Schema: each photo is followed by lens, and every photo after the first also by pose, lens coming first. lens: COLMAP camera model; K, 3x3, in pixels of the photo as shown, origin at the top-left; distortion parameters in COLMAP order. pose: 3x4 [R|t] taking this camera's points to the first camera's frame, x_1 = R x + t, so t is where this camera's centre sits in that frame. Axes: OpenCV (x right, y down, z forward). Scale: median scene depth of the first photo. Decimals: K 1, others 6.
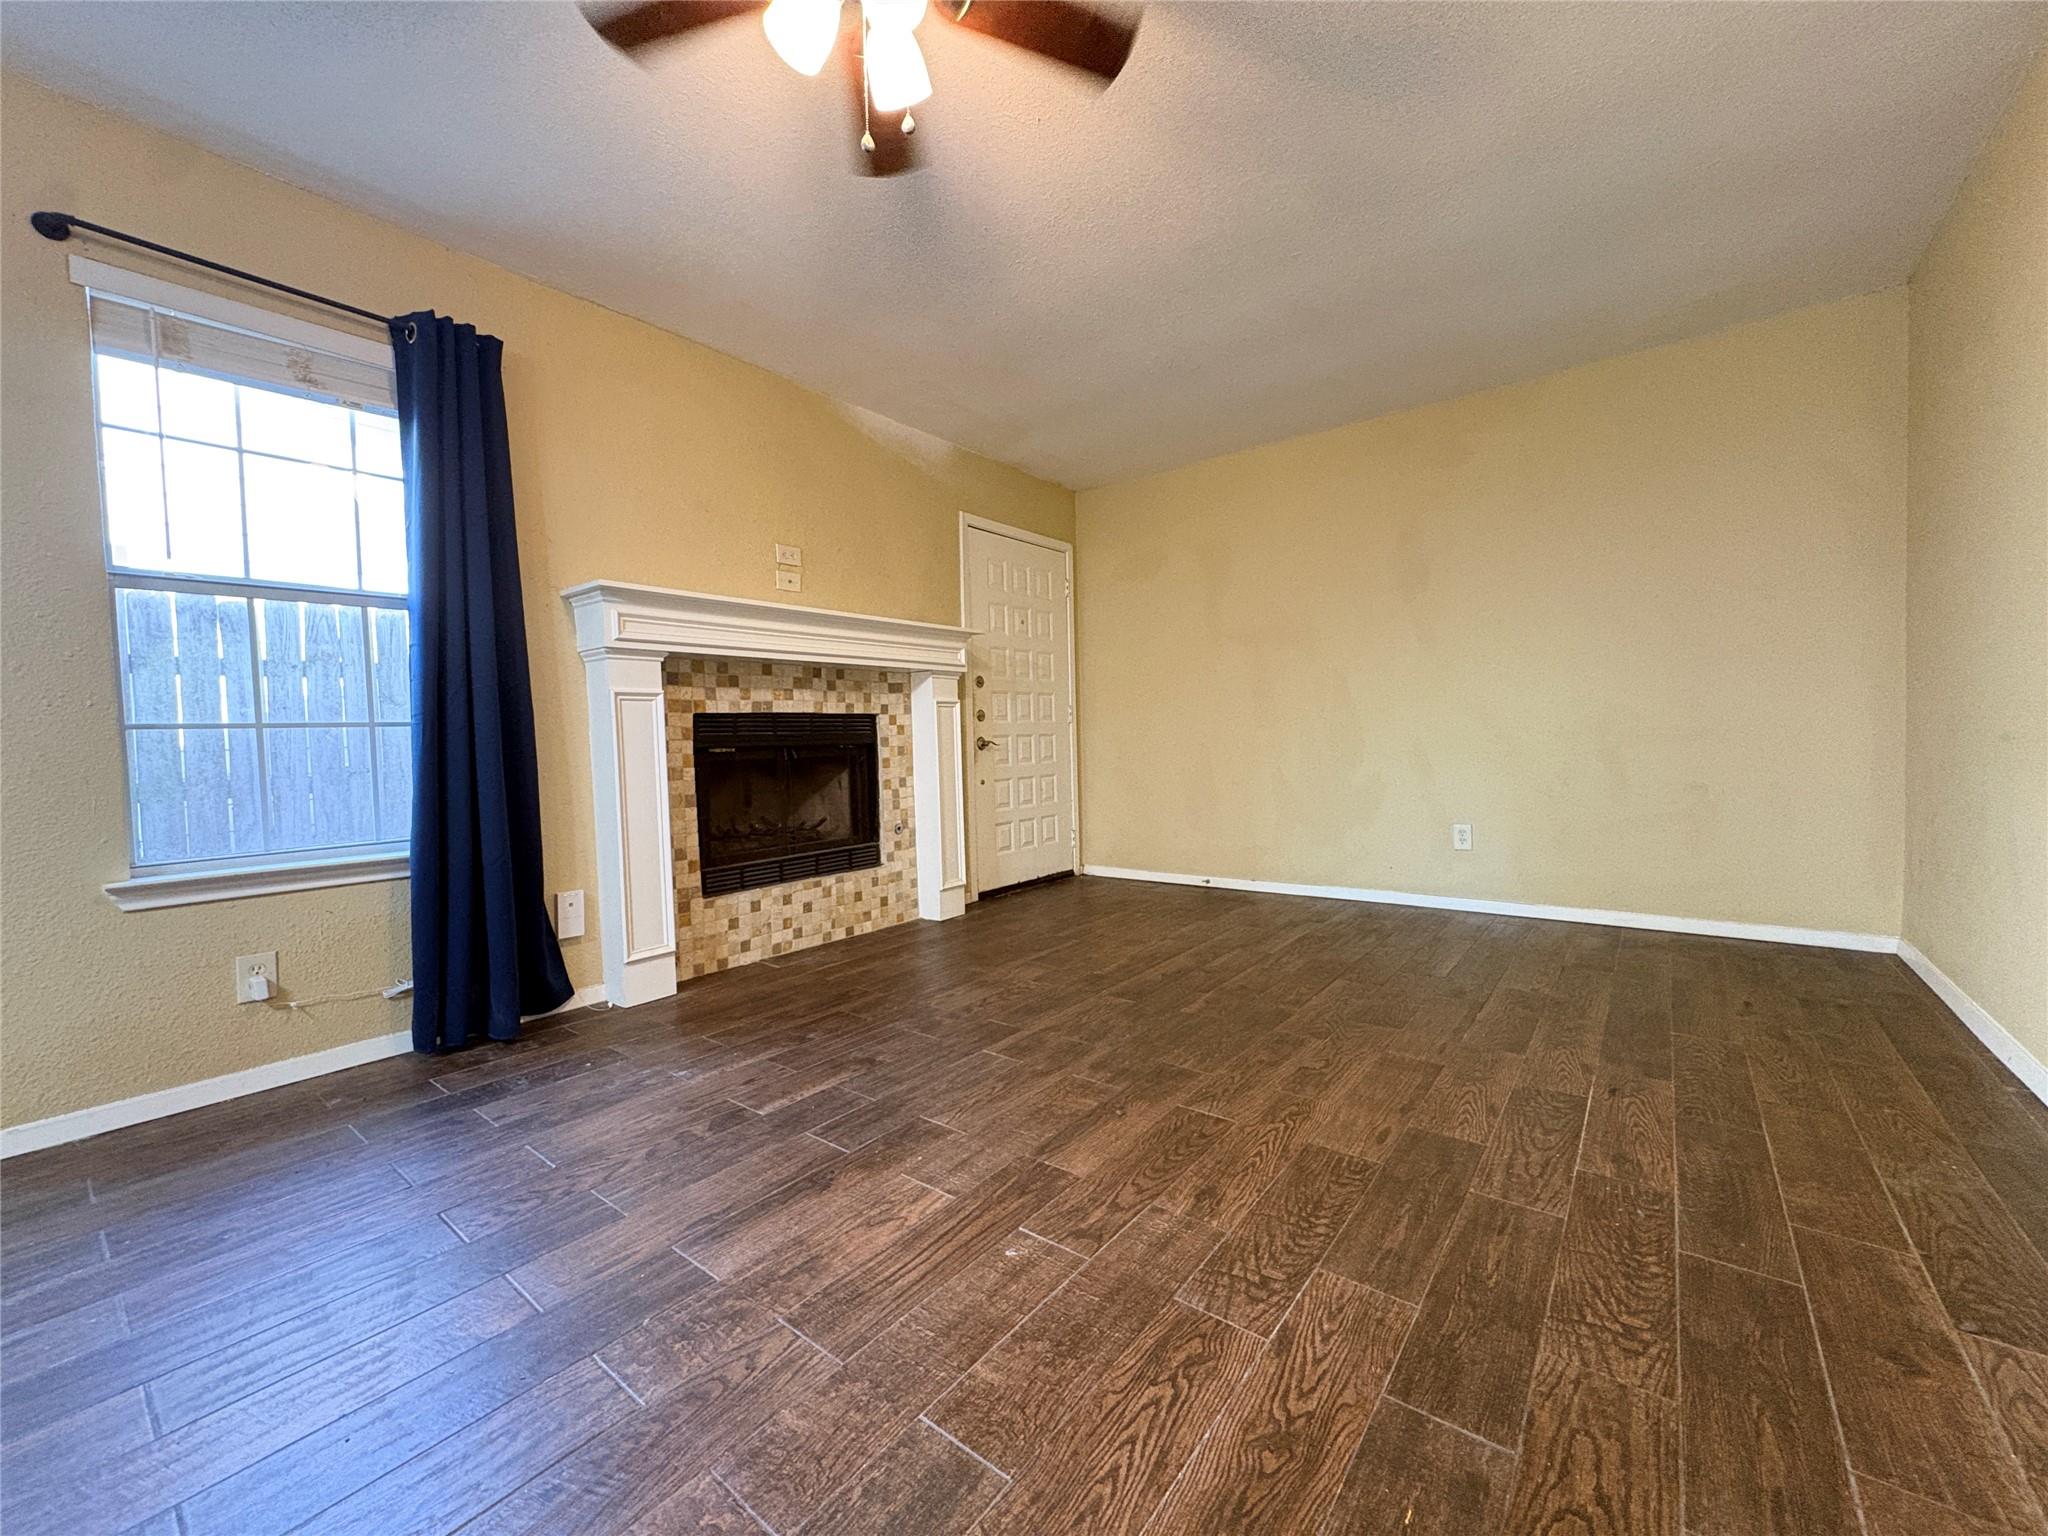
lens RADIAL K [[813.9, 0, 1022.9], [0, 813.9, 763.7], [0, 0, 1]] dist [-0.001598, 0.000932]
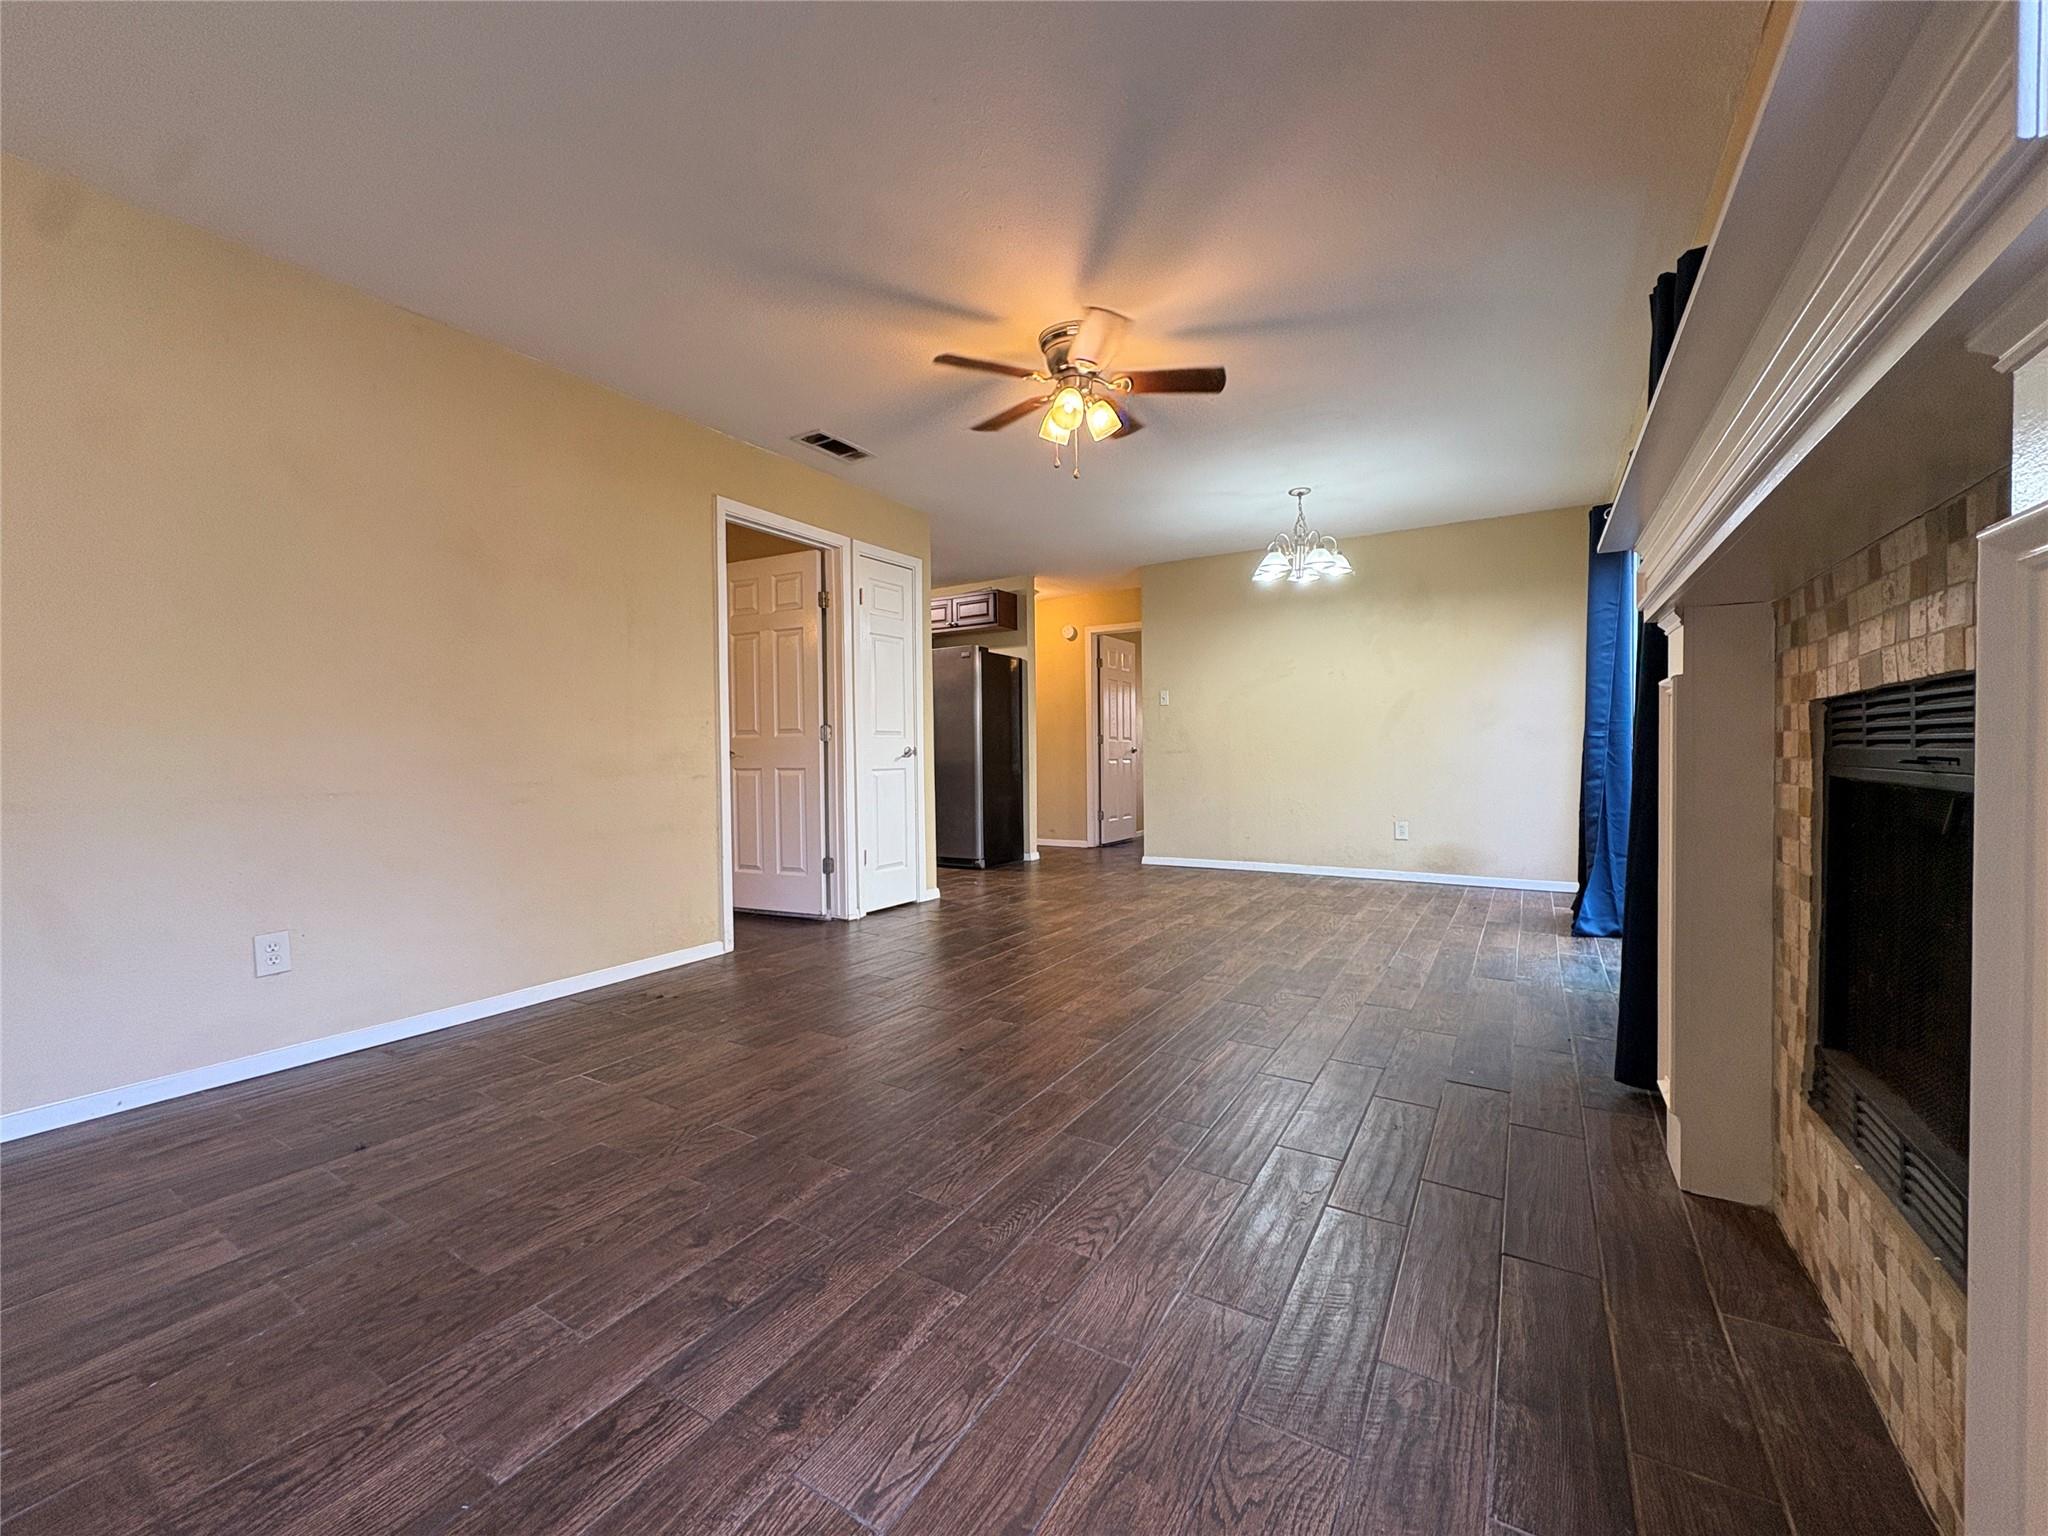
lens RADIAL K [[813.9, 0, 1027.5], [0, 813.9, 768.7], [0, 0, 1]] dist [-0.001598, 0.000932]
pose [[-0.992248, 0.037420, -0.118503, 0.090778], [0.030801, 0.997888, 0.057198, -0.062078], [0.120393, 0.053105, -0.991305, 1.363987]]
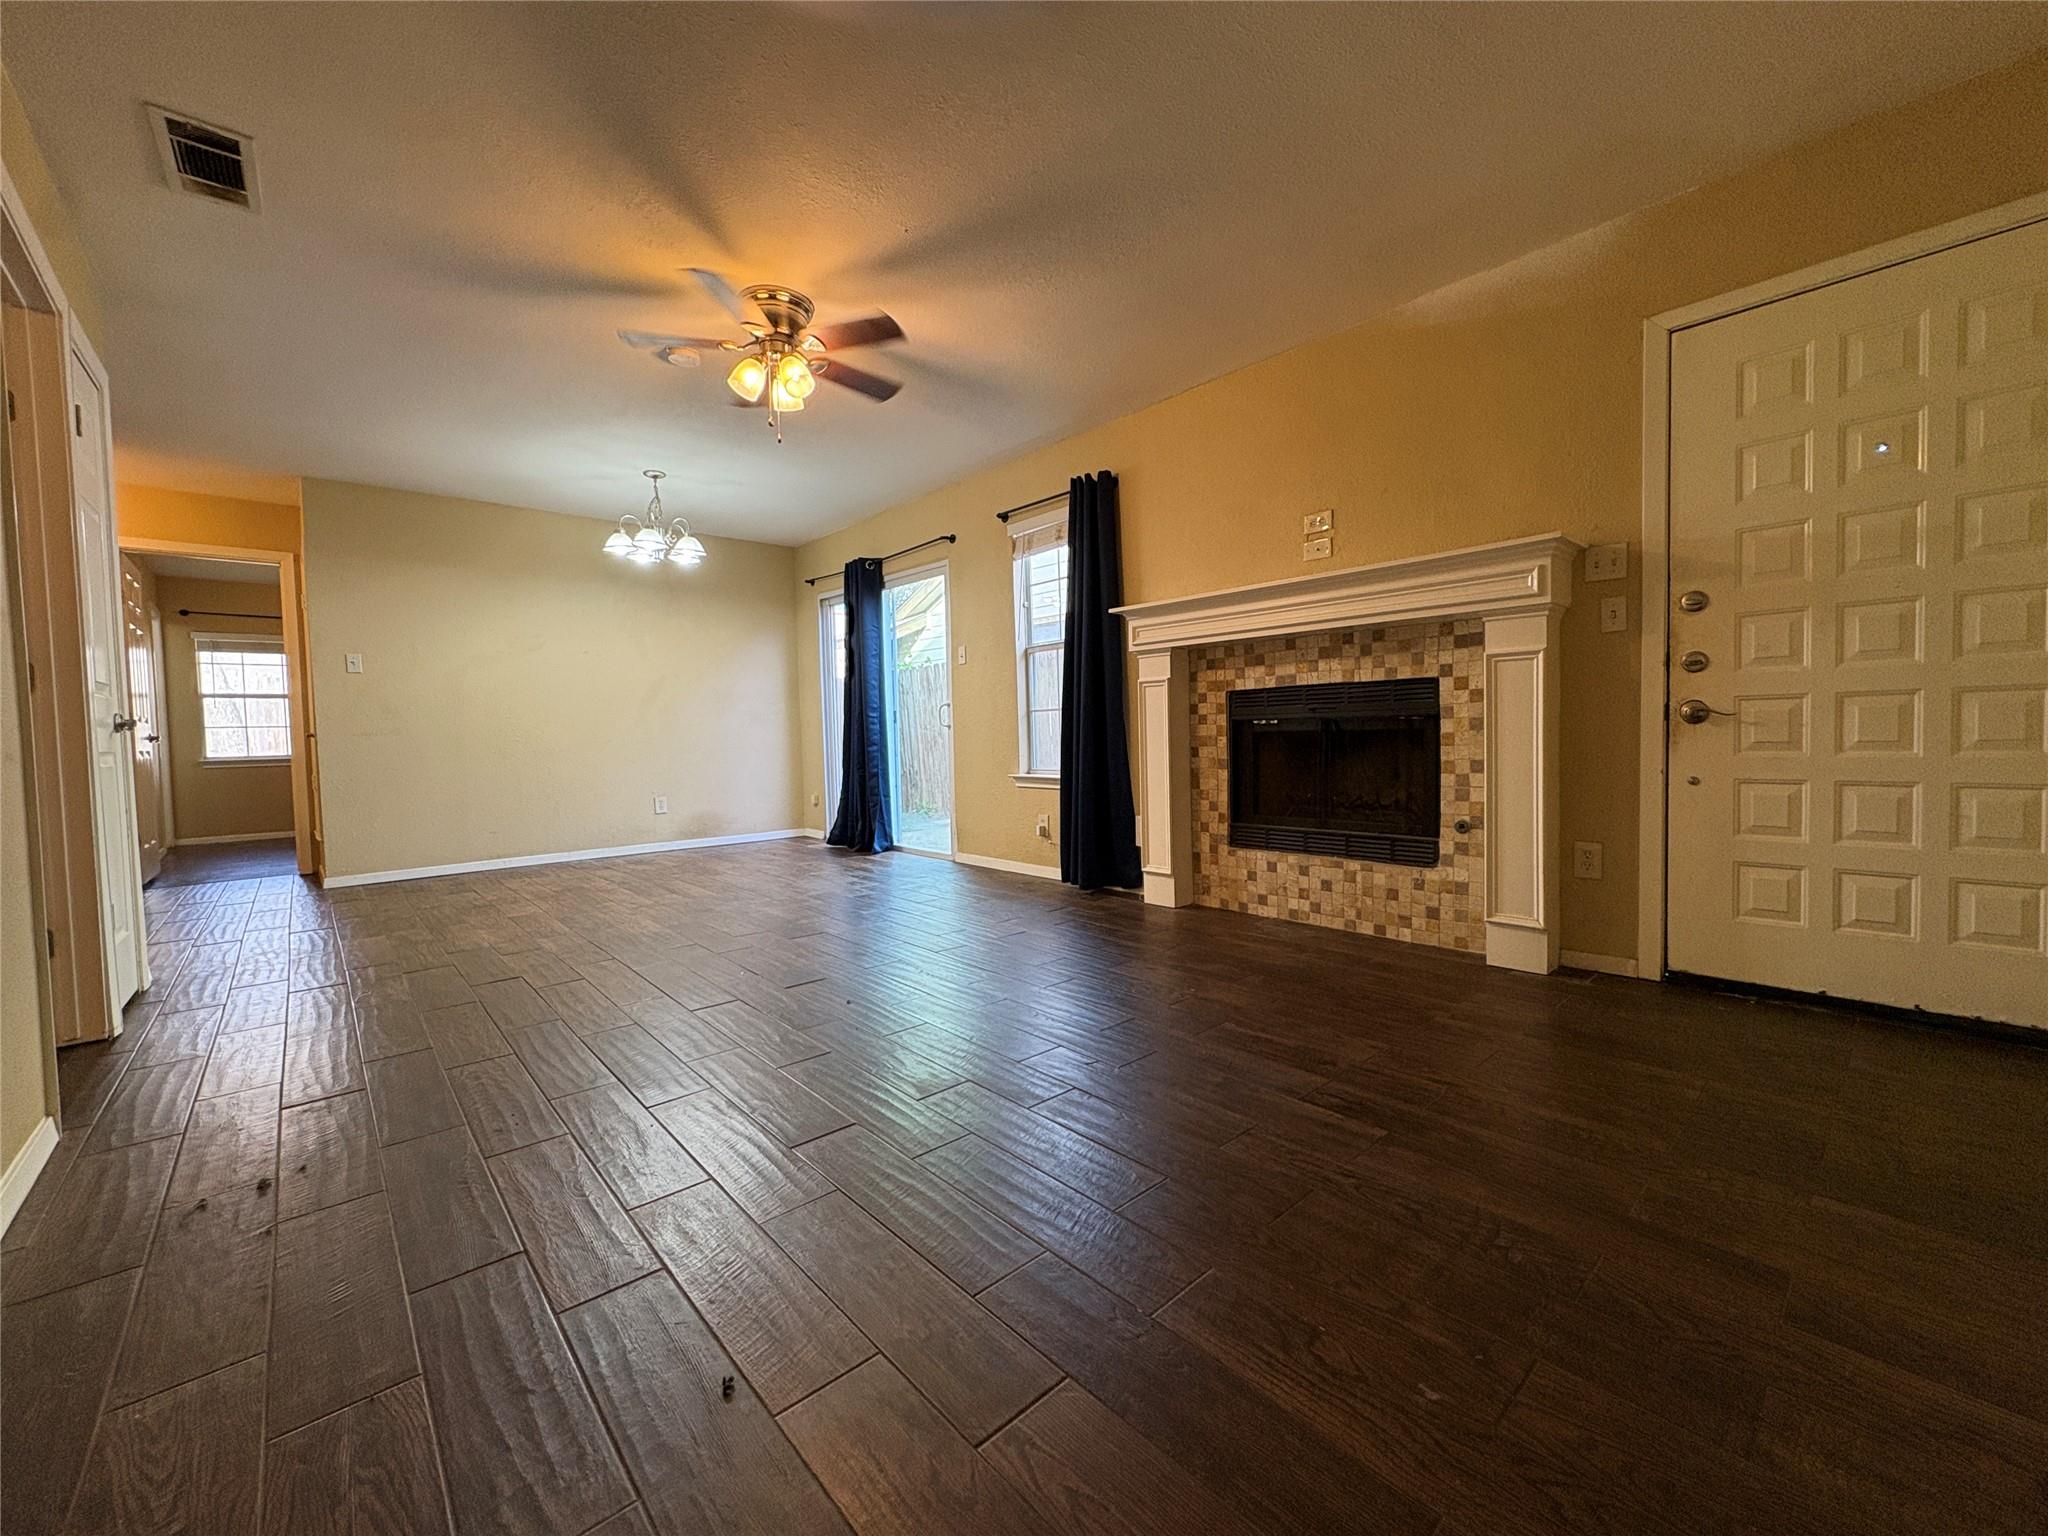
lens RADIAL K [[813.9, 0, 1026.3], [0, 813.9, 764.5], [0, 0, 1]] dist [-0.001598, 0.000932]
pose [[-0.172171, 0.065448, -0.982890, 0.805783], [-0.007221, 0.997680, 0.067698, -0.032386], [0.985041, 0.018753, -0.171299, 0.888267]]
